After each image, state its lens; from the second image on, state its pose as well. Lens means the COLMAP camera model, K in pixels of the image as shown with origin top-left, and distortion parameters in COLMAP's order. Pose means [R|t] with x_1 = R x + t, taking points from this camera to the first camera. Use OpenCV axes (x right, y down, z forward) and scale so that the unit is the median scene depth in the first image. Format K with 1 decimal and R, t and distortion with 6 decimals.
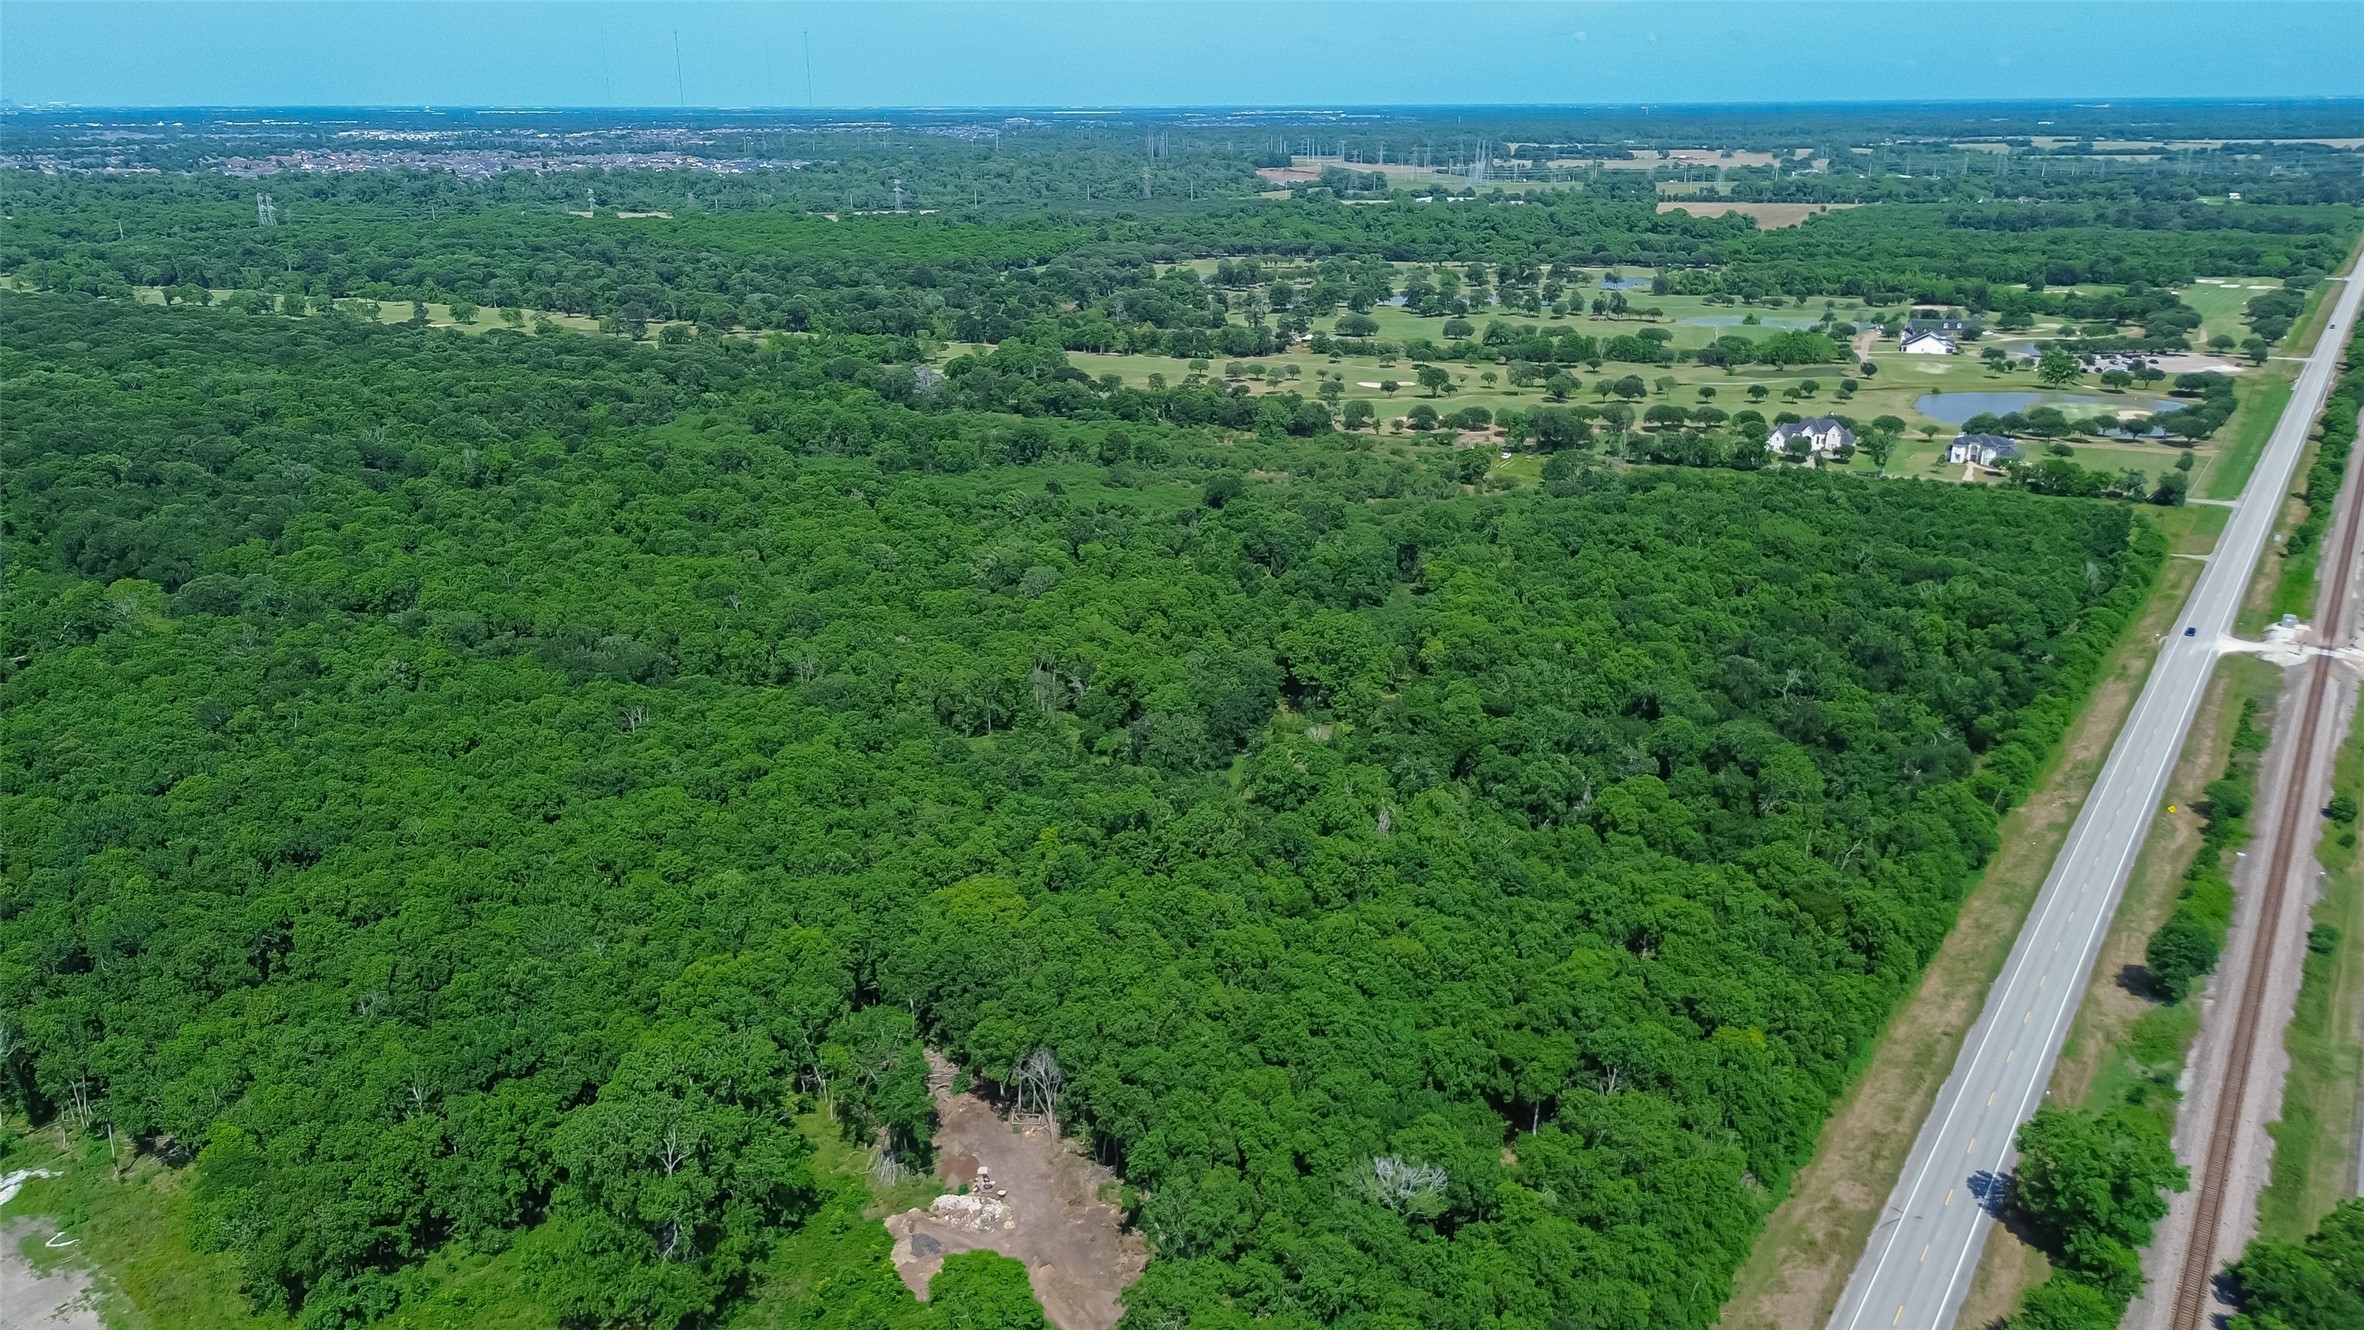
lens RADIAL K [[1670.0, 0, 1262.2], [0, 1670.0, 666.8], [0, 0, 1]] dist [0.054514, -0.046790]
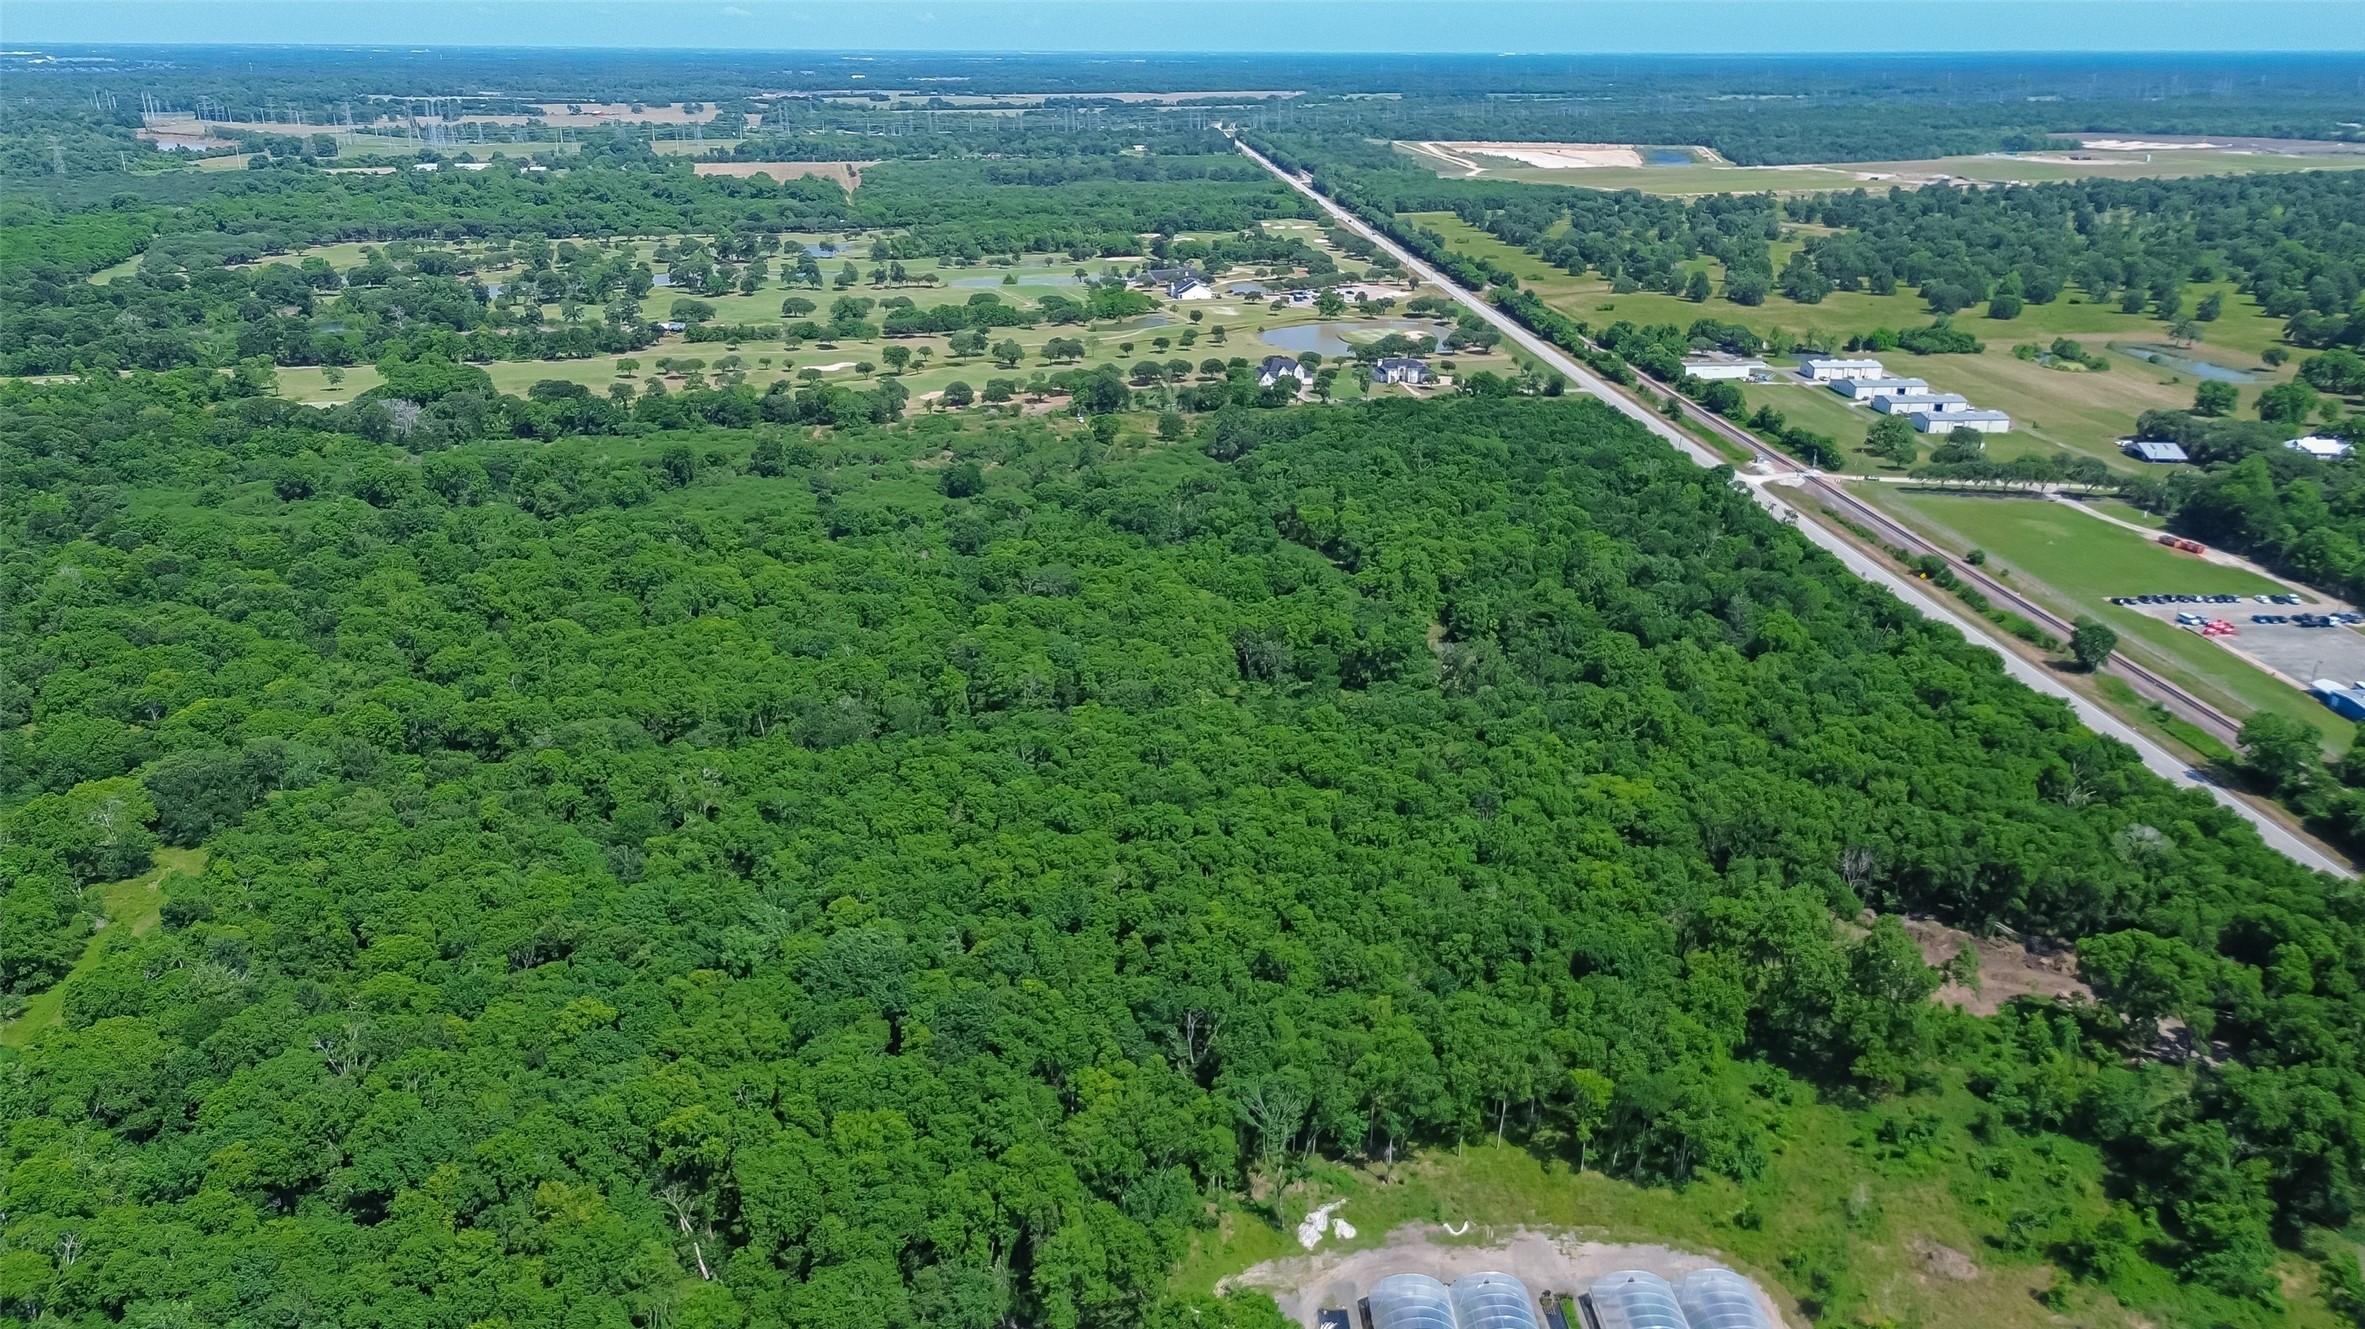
lens RADIAL K [[1670.7, 0, 1262.7], [0, 1670.7, 666.3], [0, 0, 1]] dist [0.054514, -0.046790]
pose [[0.785702, -0.202745, 0.584437, -0.277383], [0.186151, 0.978466, 0.089180, -0.028051], [-0.589932, 0.038725, 0.806524, 0.036209]]
